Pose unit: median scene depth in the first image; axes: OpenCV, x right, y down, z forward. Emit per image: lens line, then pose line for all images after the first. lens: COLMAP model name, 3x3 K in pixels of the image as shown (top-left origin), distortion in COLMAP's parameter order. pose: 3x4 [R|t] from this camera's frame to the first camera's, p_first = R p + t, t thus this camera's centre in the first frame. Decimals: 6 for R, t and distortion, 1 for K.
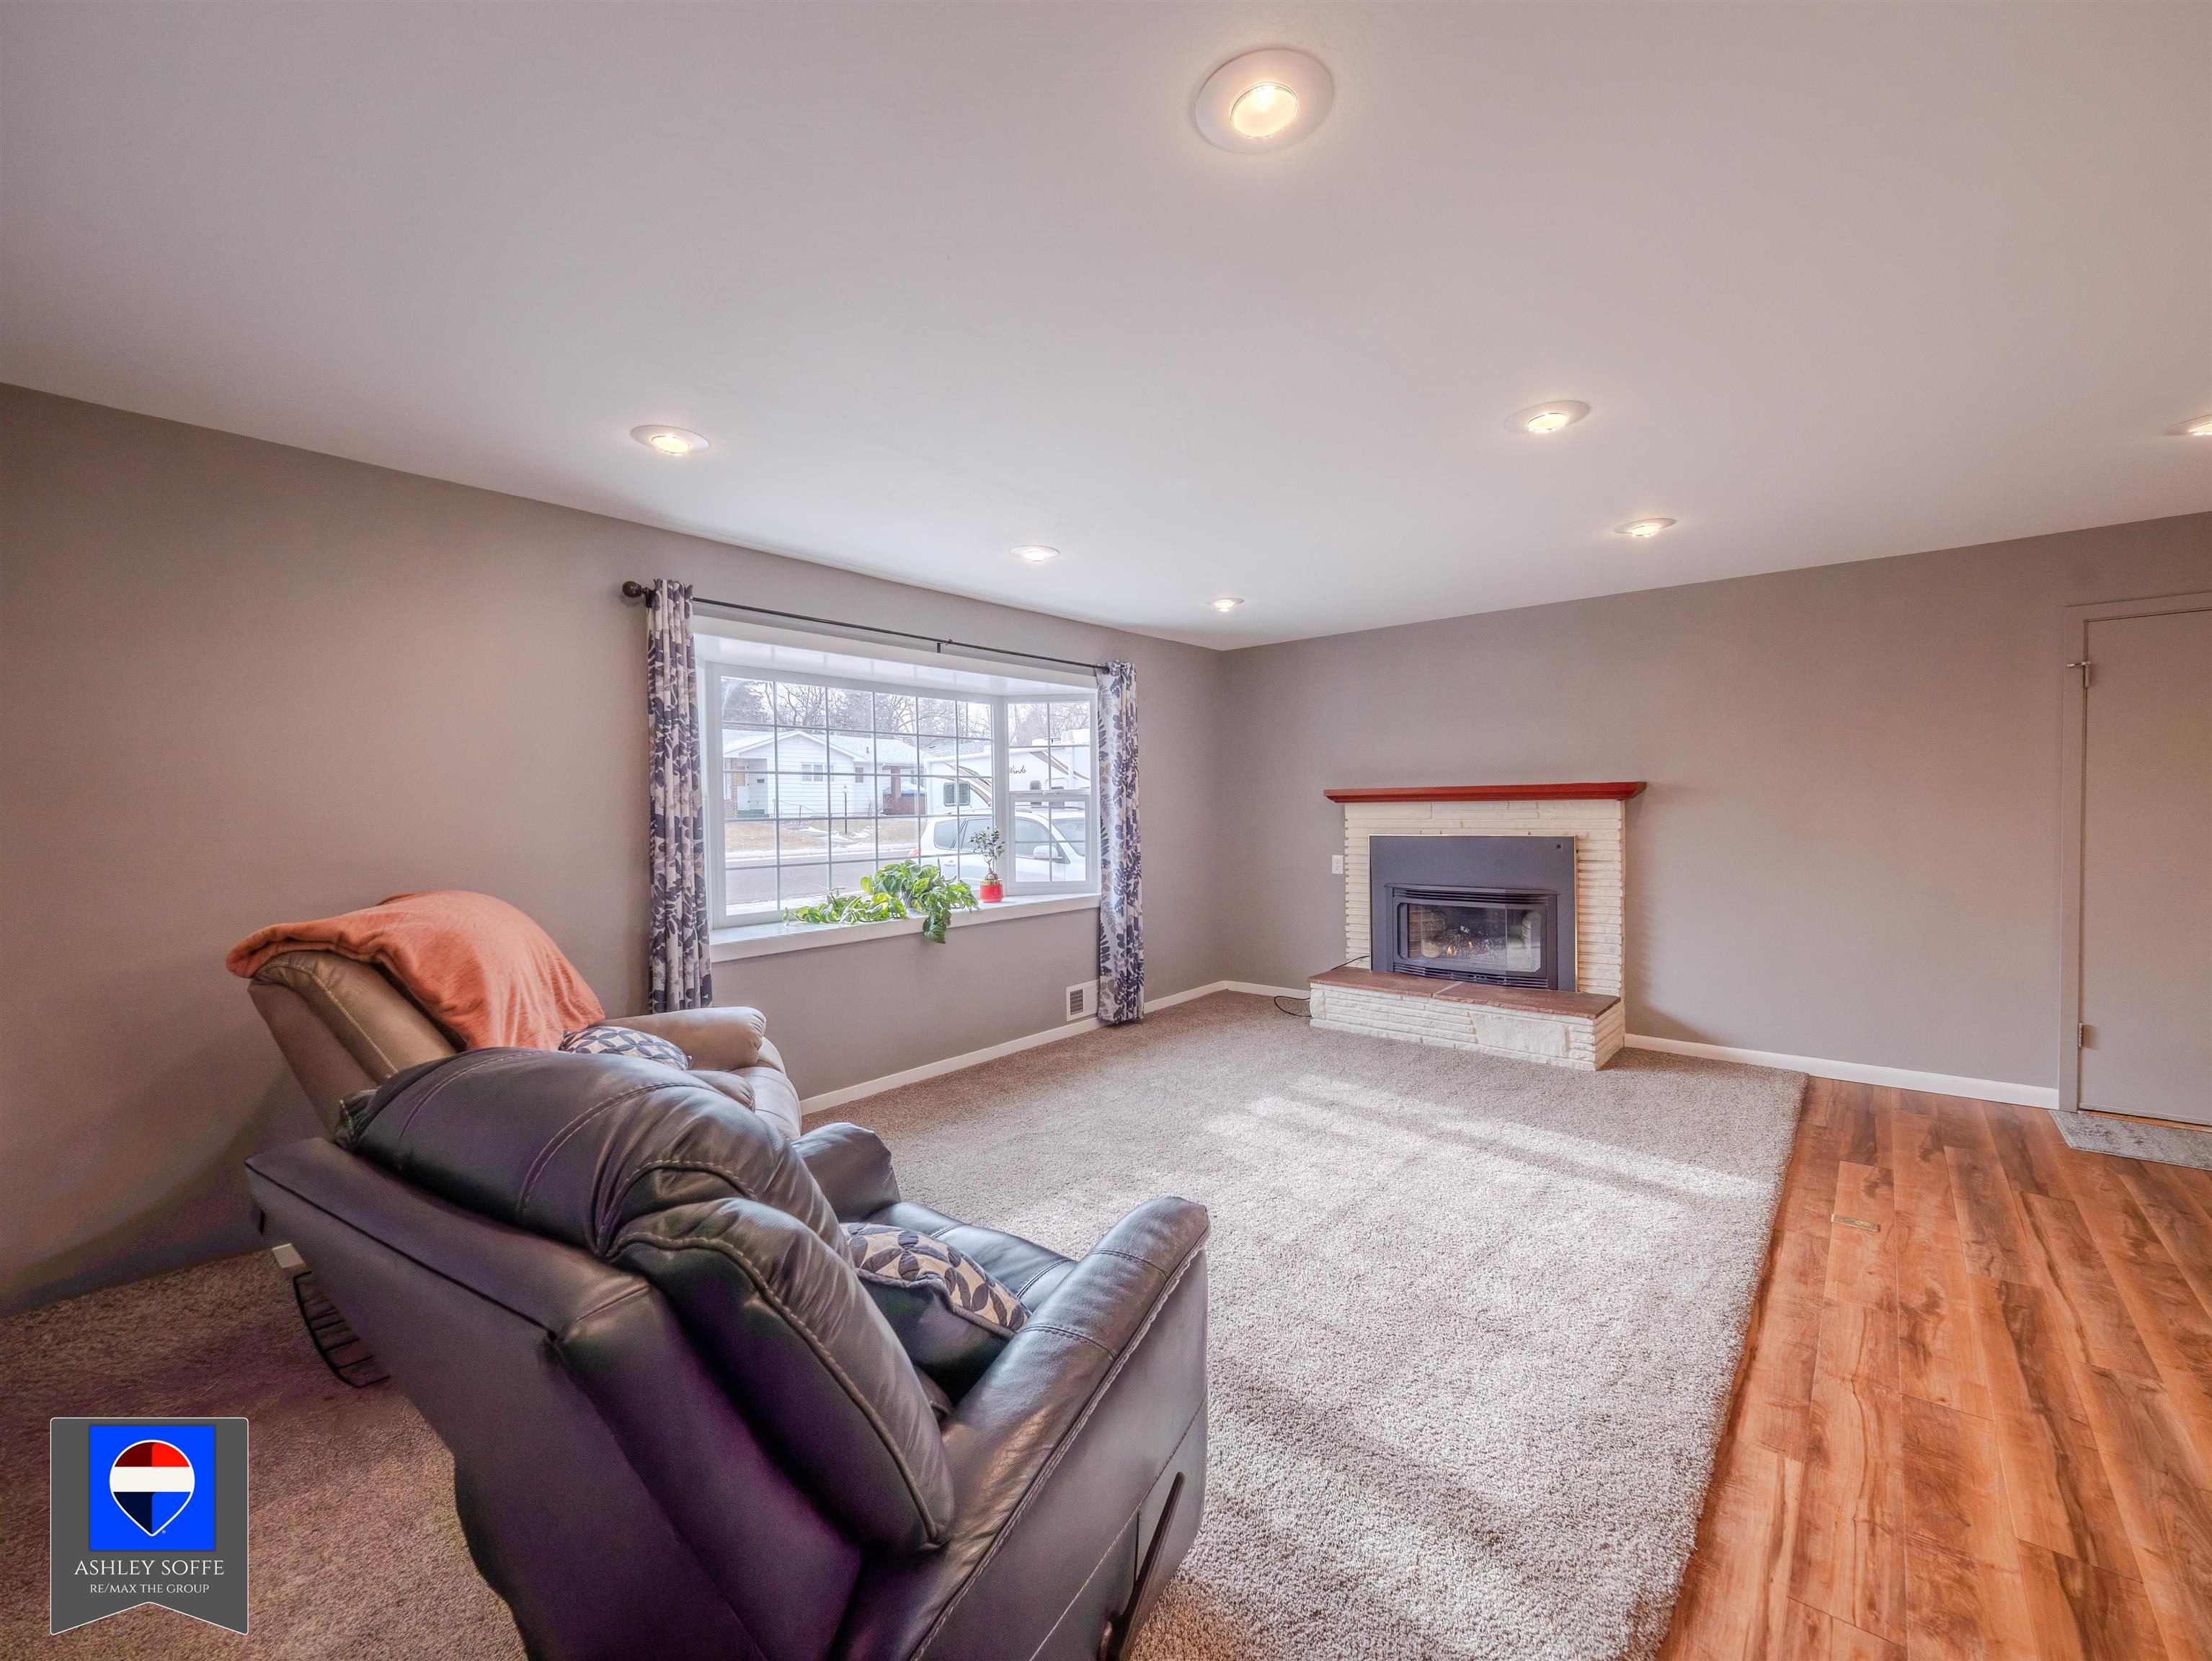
lens RADIAL K [[932.5, 0, 1115.3], [0, 932.5, 810.1], [0, 0, 1]] dist [-0.007891, 0.000521]
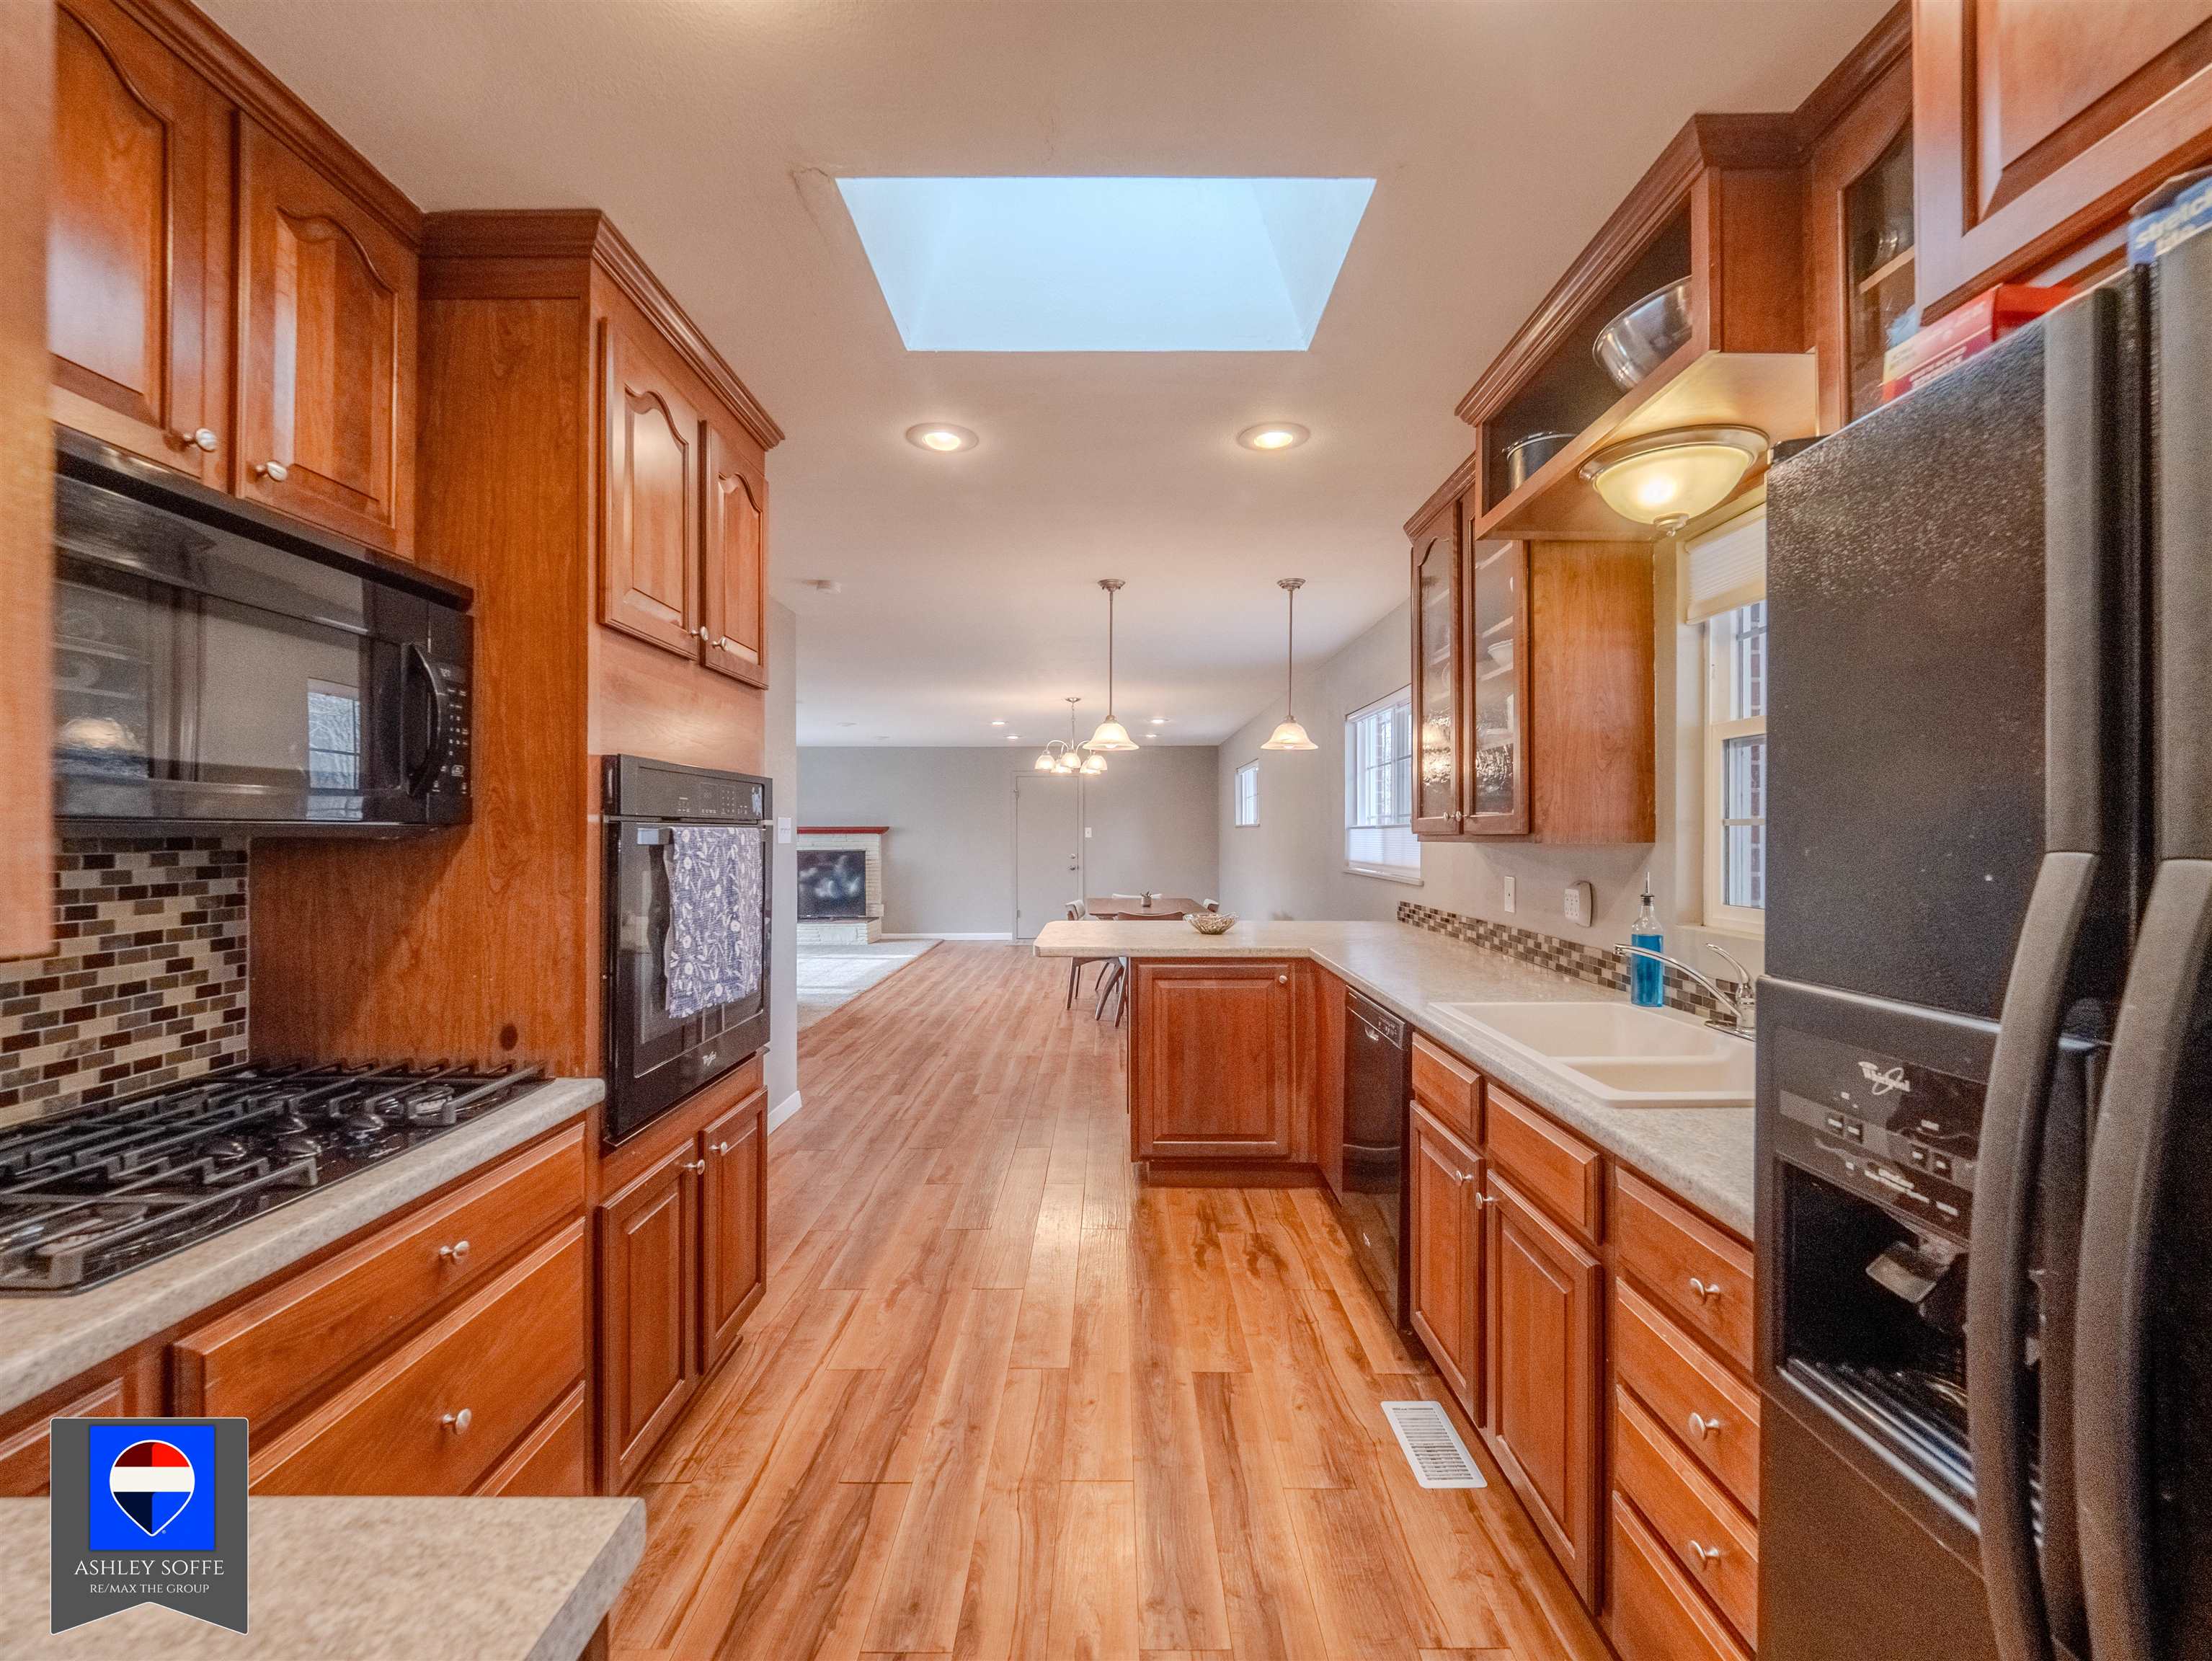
lens RADIAL K [[938.7, 0, 1106.0], [0, 938.7, 836.7], [0, 0, 1]] dist [0.015438, -0.022121]
pose [[0.775269, 0.003145, 0.631624, -0.956579], [-0.001214, 0.999993, -0.003489, 0.009555], [-0.631630, 0.001939, 0.775267, -2.200032]]
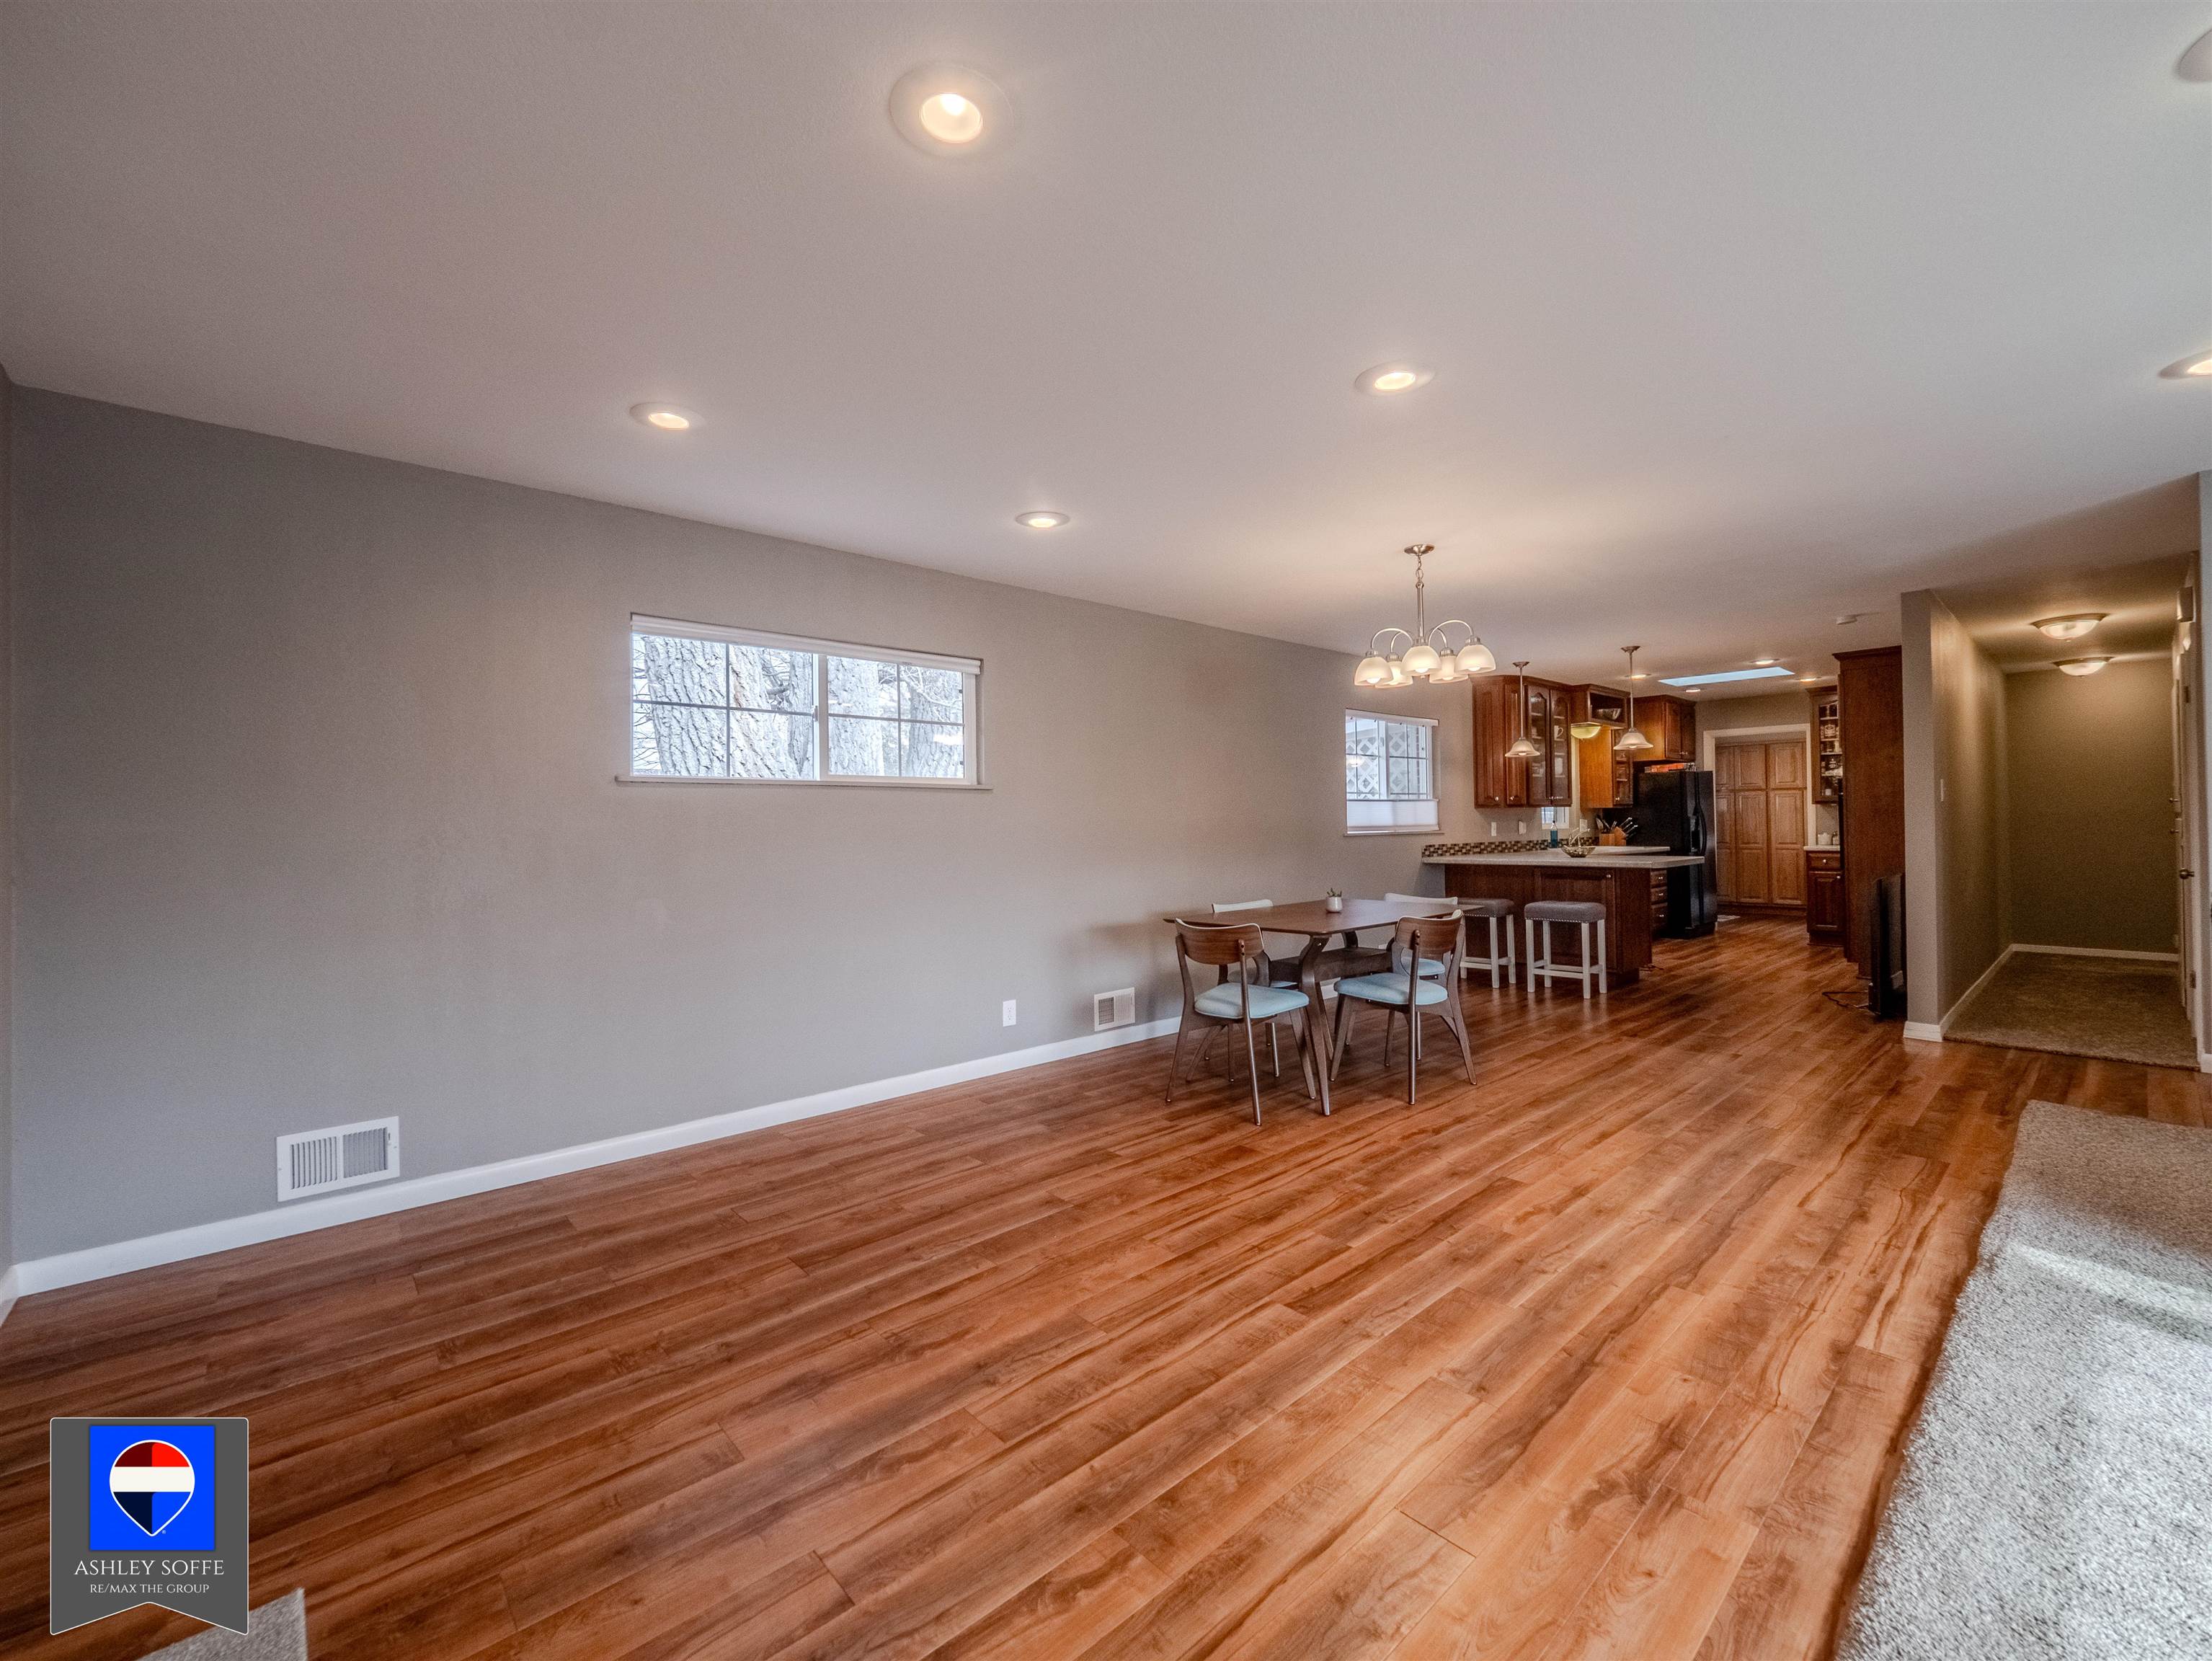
lens RADIAL K [[893.5, 0, 1125.4], [0, 893.5, 817.2], [0, 0, 1]] dist [-0.000834, -0.000693]
pose [[-0.987731, 0.021674, 0.154656, 0.917875], [0.022059, 0.999756, 0.000774, 0.010721], [-0.154601, 0.004176, -0.987968, 1.410123]]
